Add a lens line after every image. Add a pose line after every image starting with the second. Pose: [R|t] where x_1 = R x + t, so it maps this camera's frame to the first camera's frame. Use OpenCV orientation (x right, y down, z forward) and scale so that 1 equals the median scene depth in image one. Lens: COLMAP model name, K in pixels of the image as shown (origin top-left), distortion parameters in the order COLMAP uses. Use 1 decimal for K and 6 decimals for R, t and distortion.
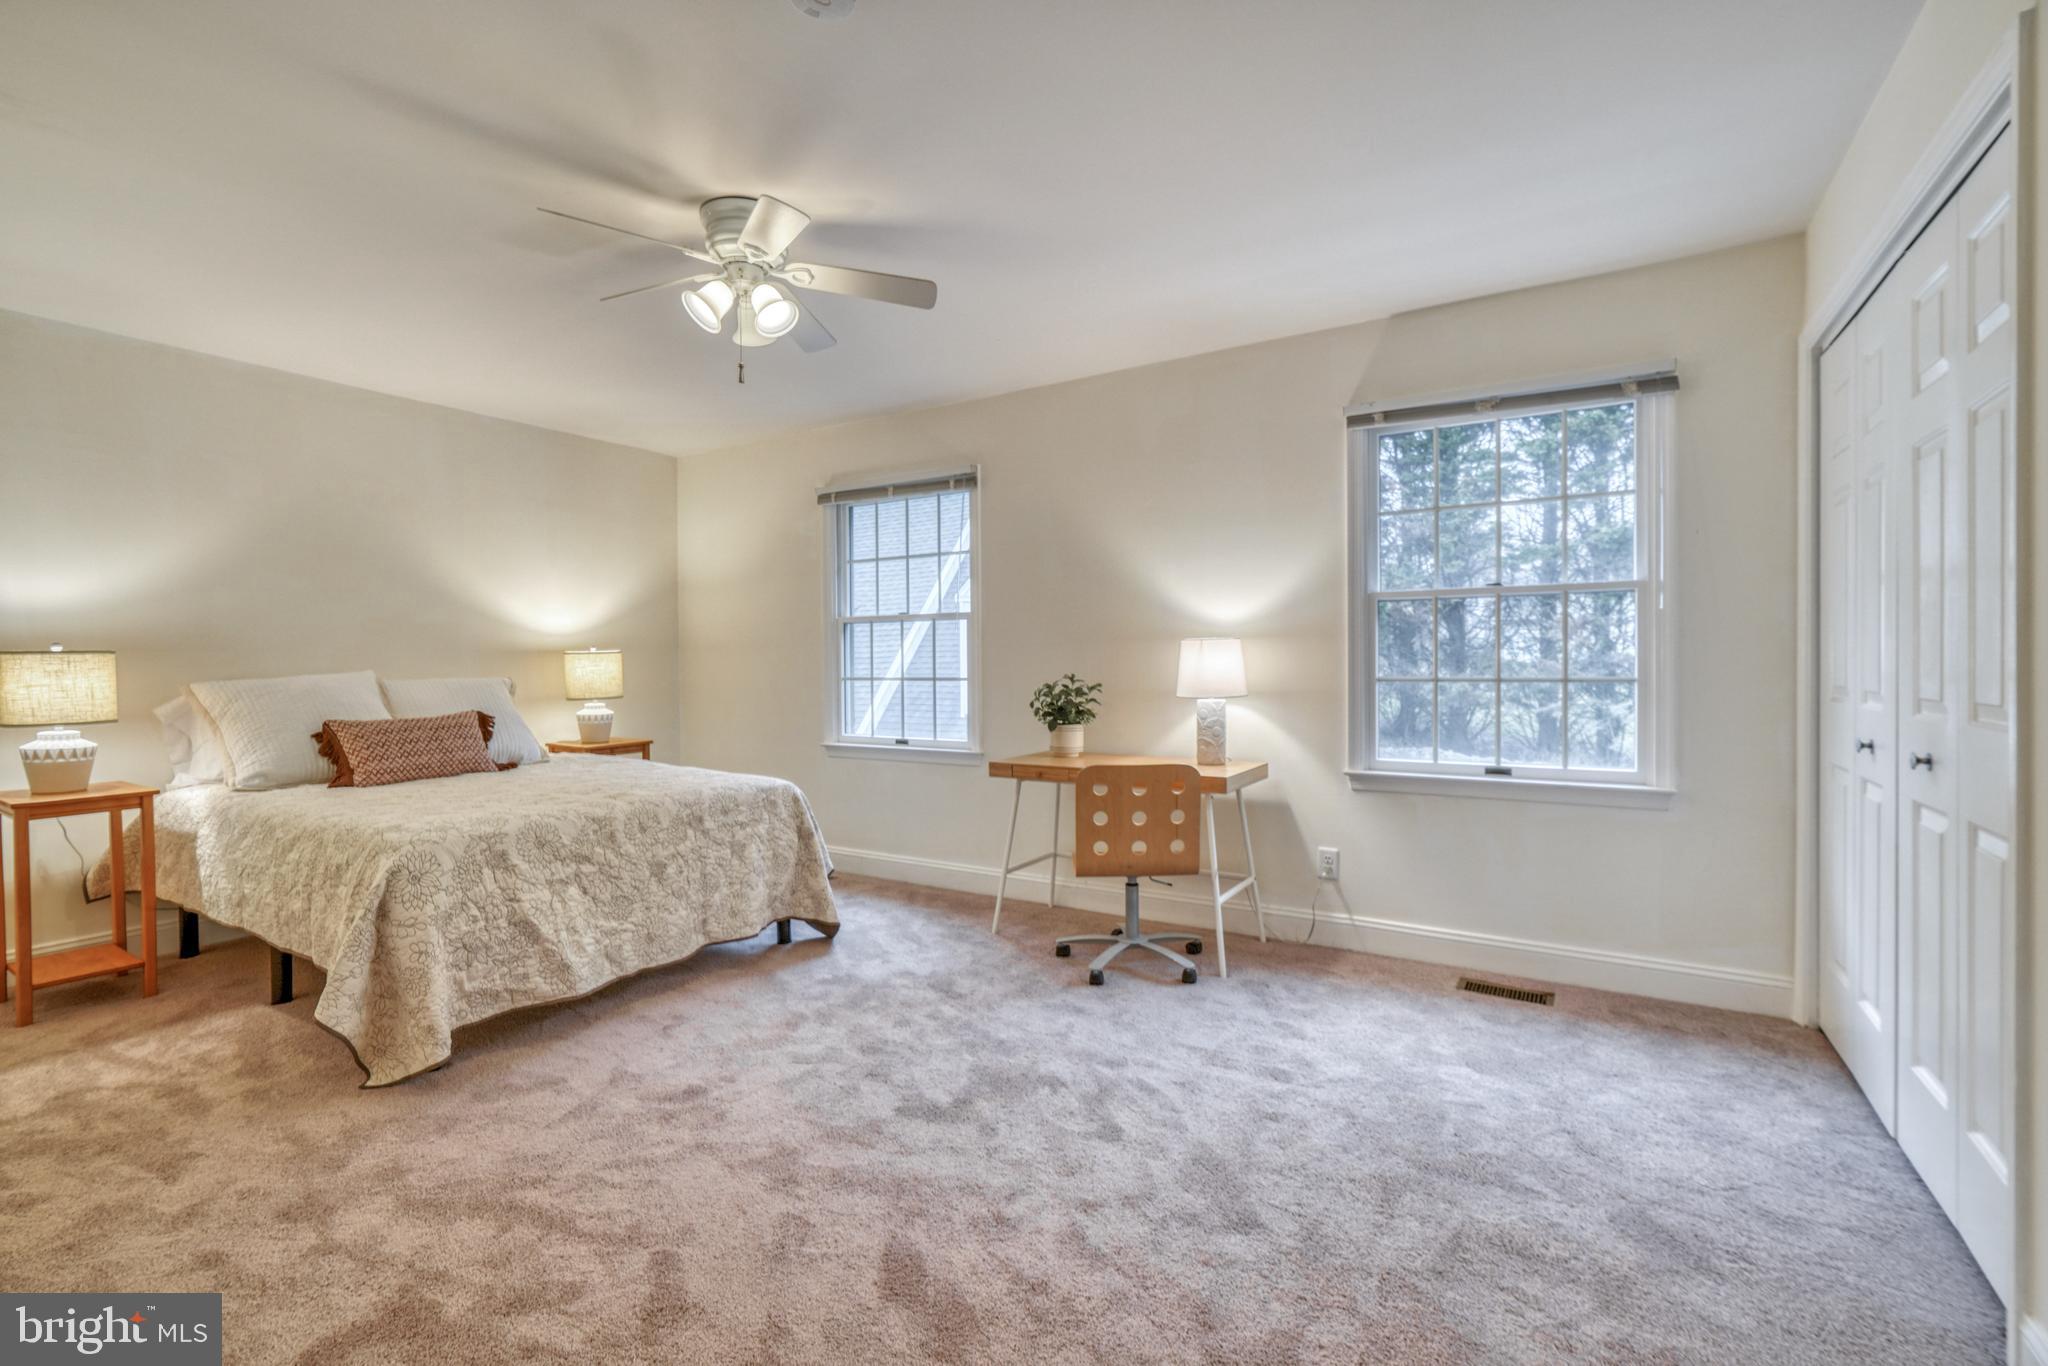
lens RADIAL K [[891.9, 0, 1045.0], [0, 891.9, 635.4], [0, 0, 1]] dist [-0.013258, 0.005565]
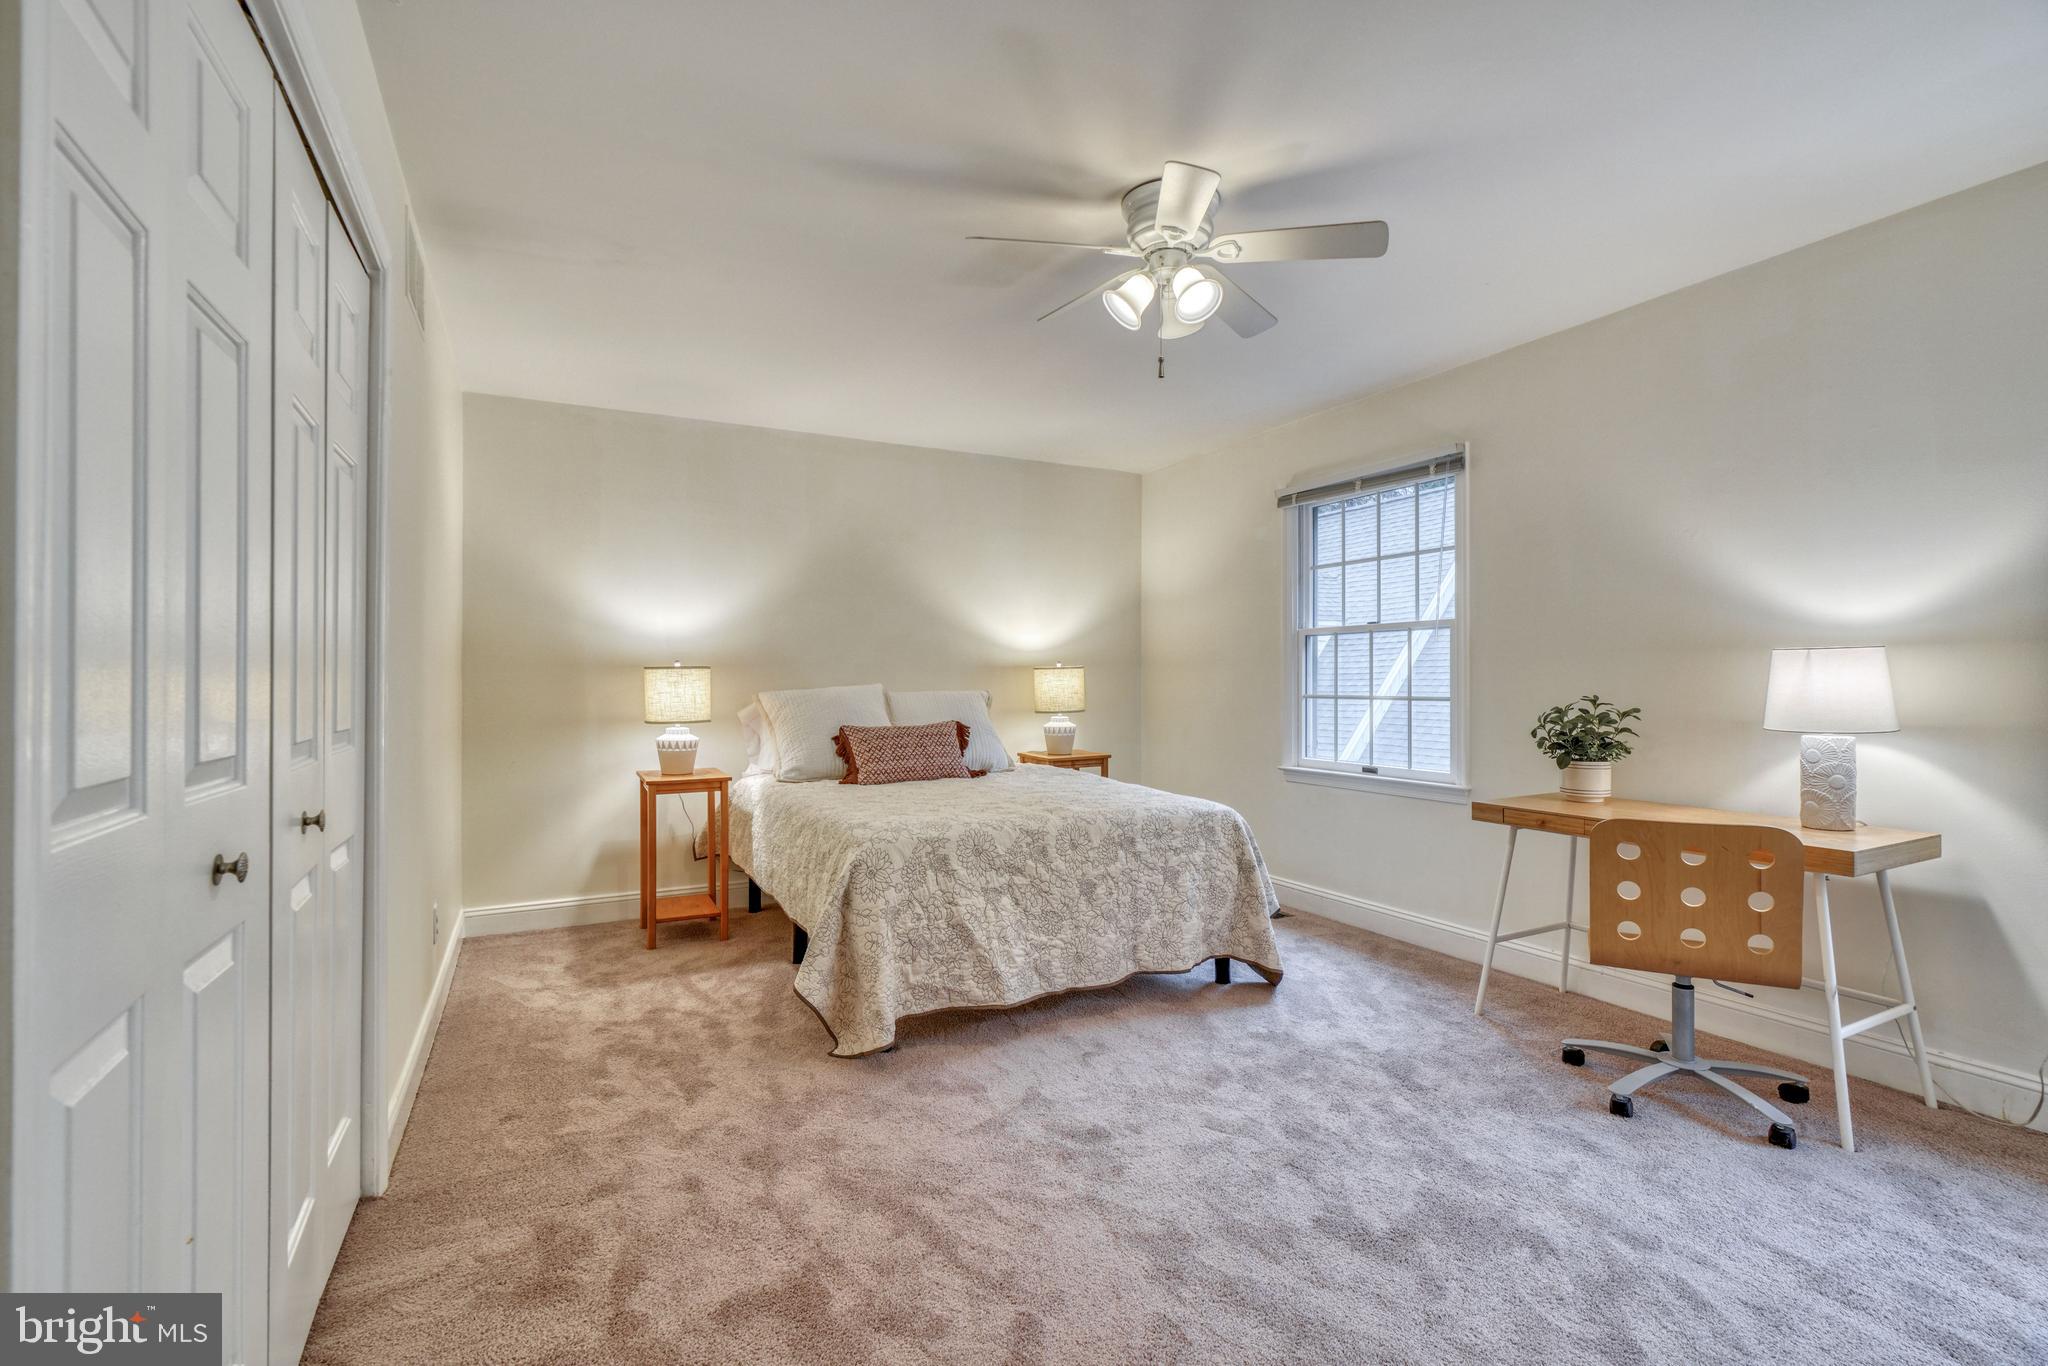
lens RADIAL K [[921.6, 0, 1021.2], [0, 921.6, 659.1], [0, 0, 1]] dist [-0.011988, 0.006146]
pose [[0.853172, -0.005425, -0.521601, 0.033885], [0.010223, 0.999928, 0.006321, 0.002761], [0.521529, -0.010725, 0.853166, 0.096787]]
